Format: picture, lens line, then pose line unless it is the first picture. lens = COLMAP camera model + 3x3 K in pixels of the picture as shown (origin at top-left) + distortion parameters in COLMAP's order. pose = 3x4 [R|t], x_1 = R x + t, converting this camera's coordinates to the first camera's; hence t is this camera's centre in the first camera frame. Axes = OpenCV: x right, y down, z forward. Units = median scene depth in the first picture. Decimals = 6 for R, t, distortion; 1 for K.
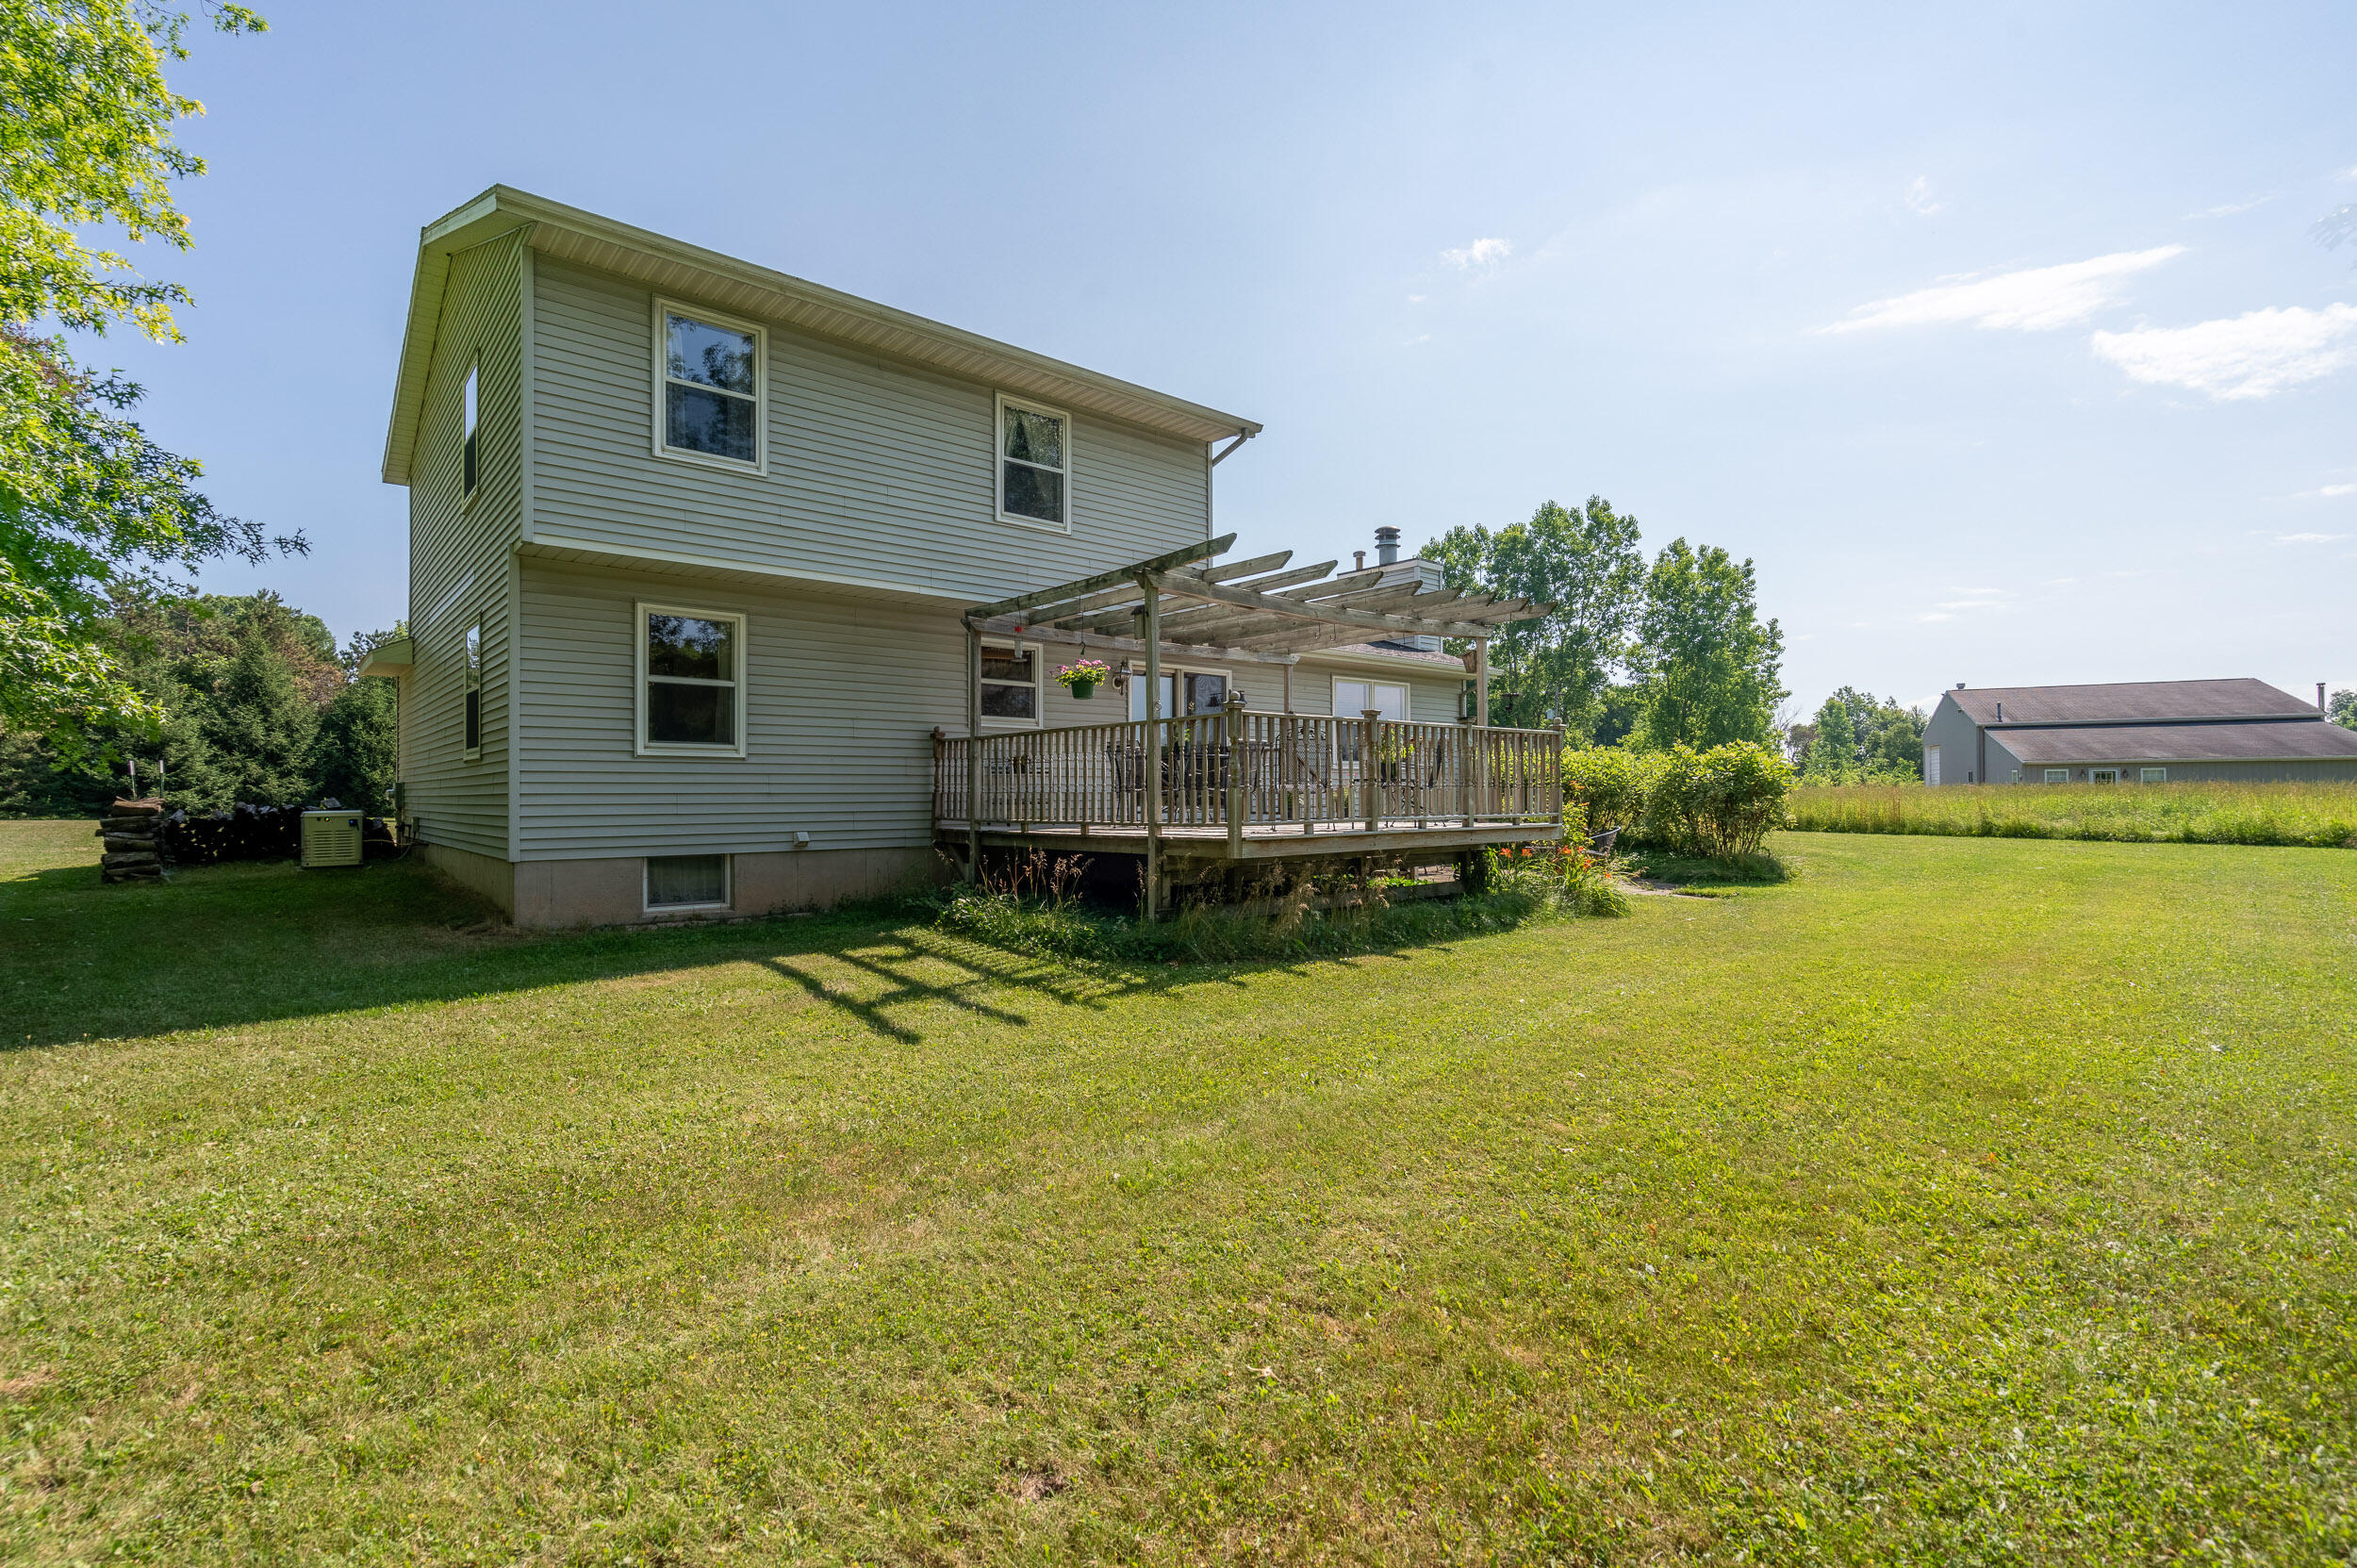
lens RADIAL K [[1084.8, 0, 1175.7], [0, 1084.8, 788.7], [0, 0, 1]] dist [-0.005828, 0.000722]
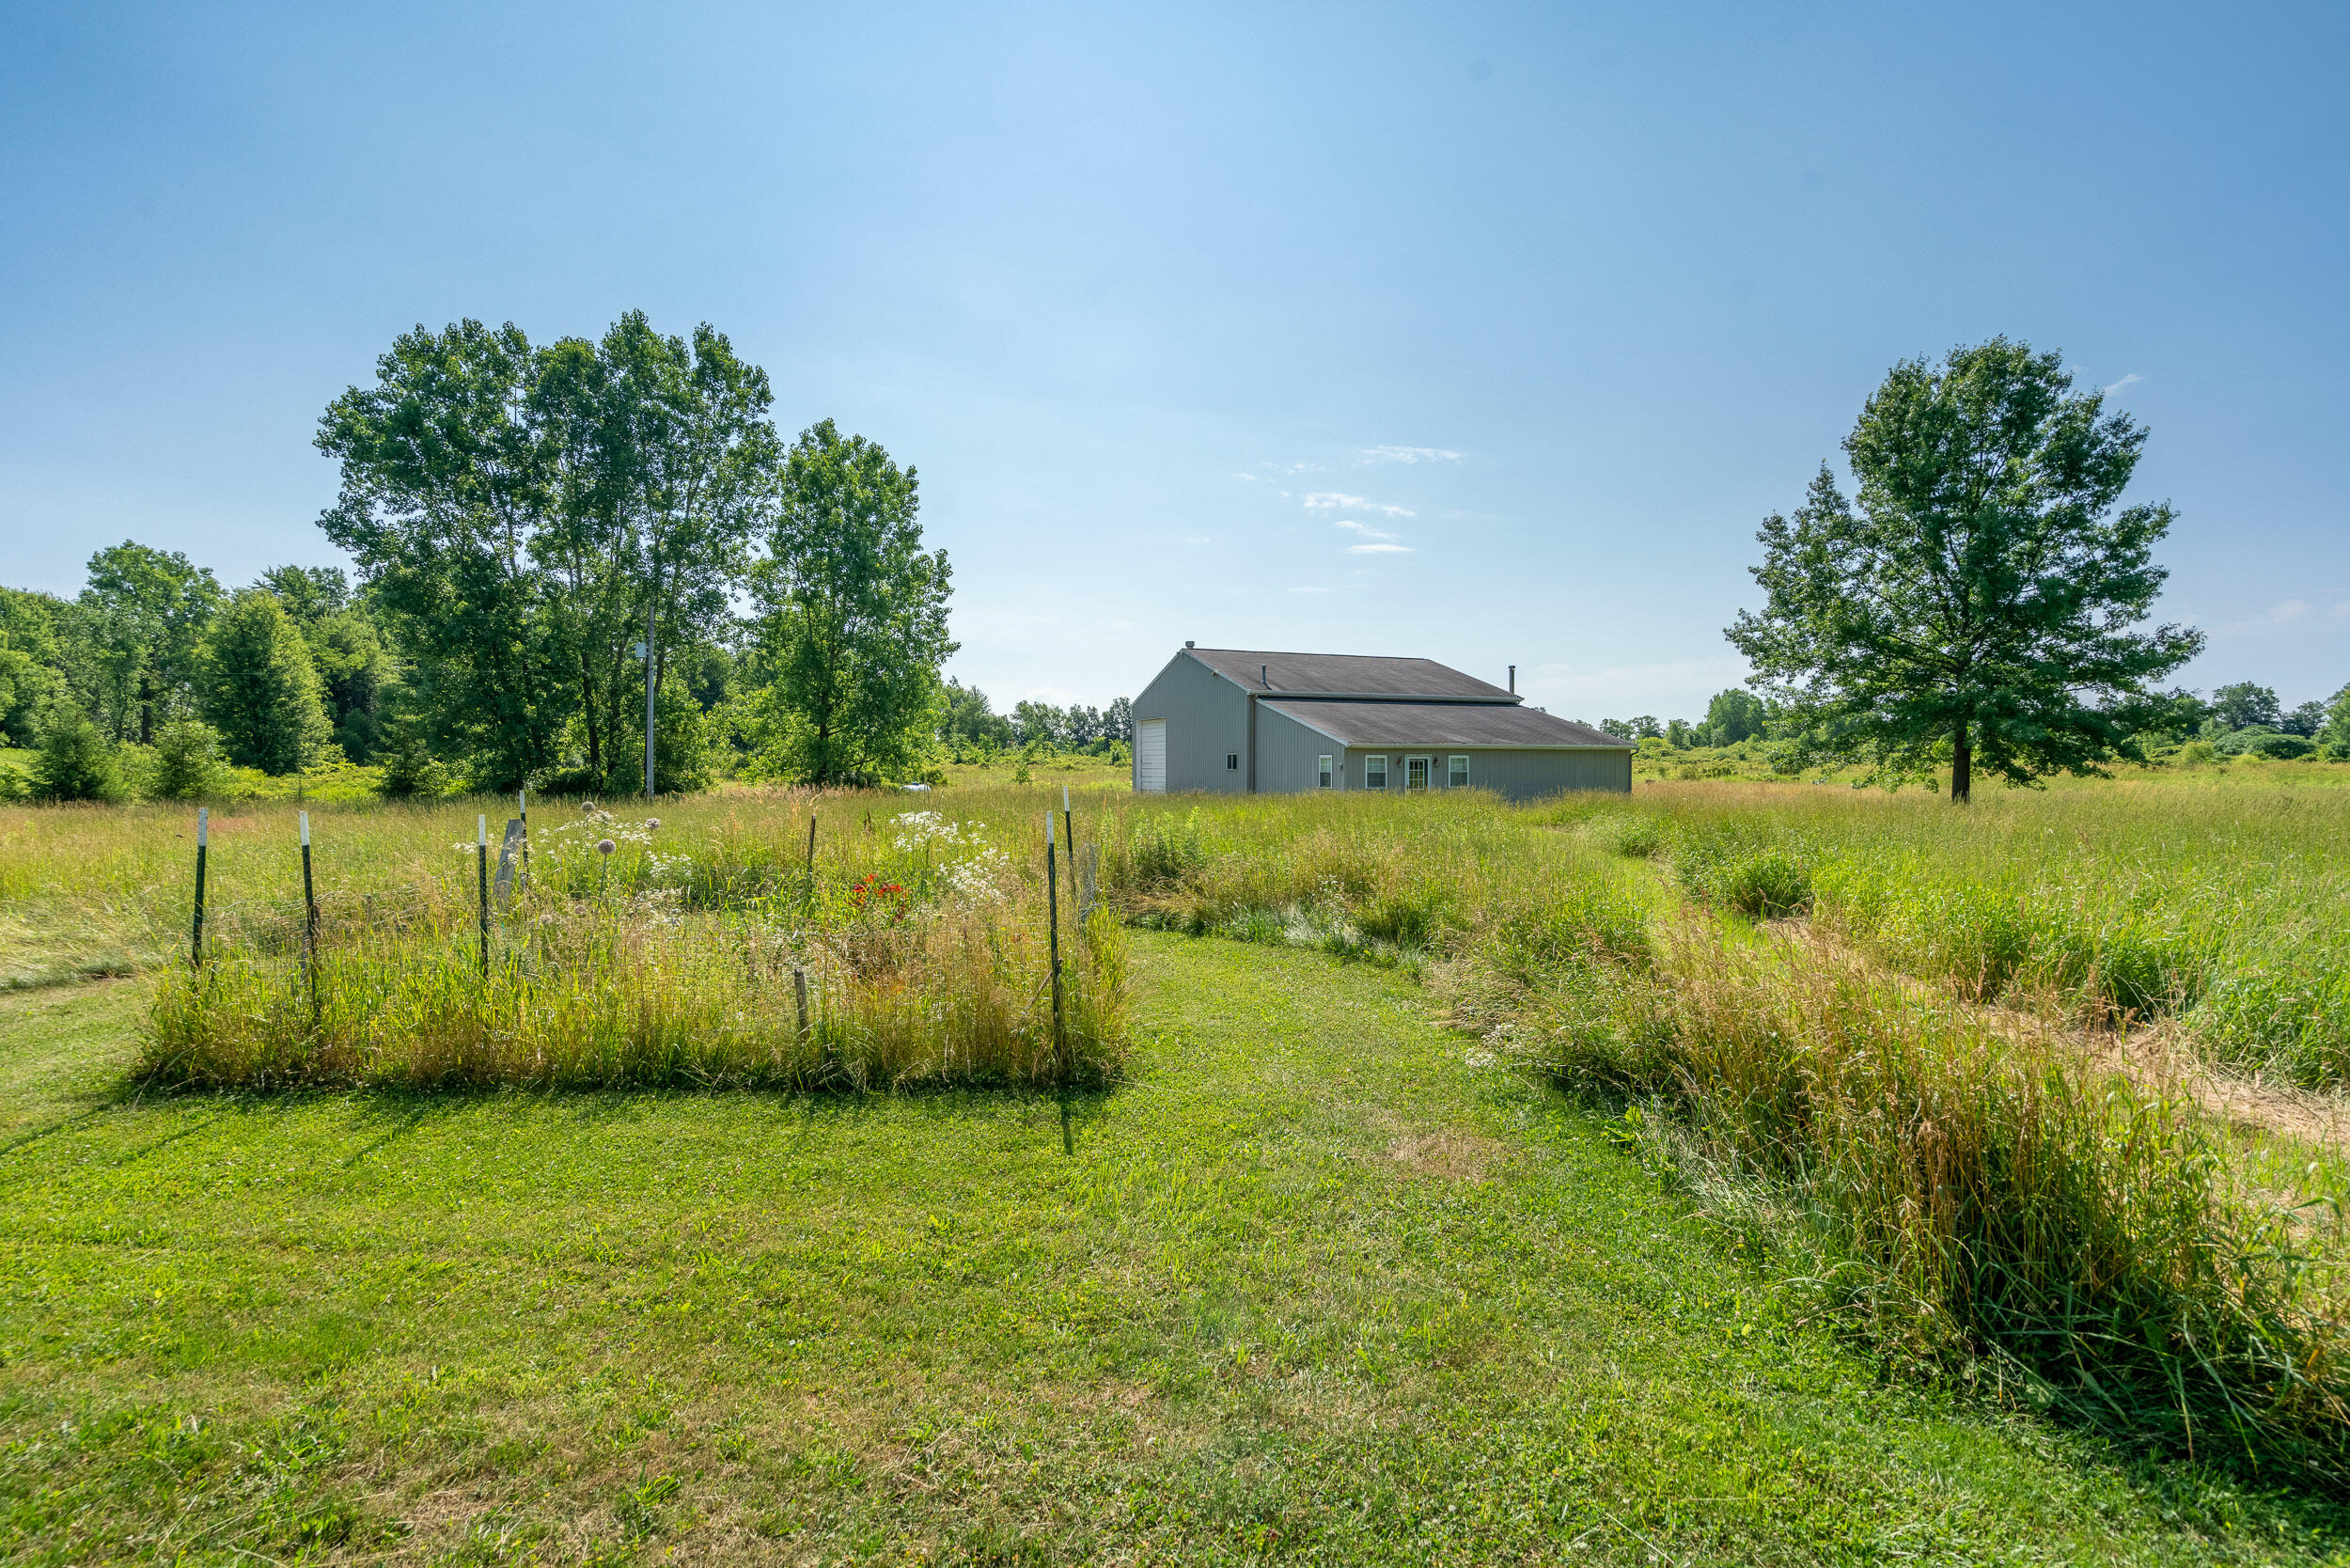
lens RADIAL K [[1081.6, 0, 1174.2], [0, 1081.6, 802.5], [0, 0, 1]] dist [-0.005828, 0.000722]
pose [[0.693929, -0.019298, 0.719785, 0.105845], [-0.011584, 0.999212, 0.037958, -0.007309], [-0.719950, -0.034678, 0.693159, 0.331077]]
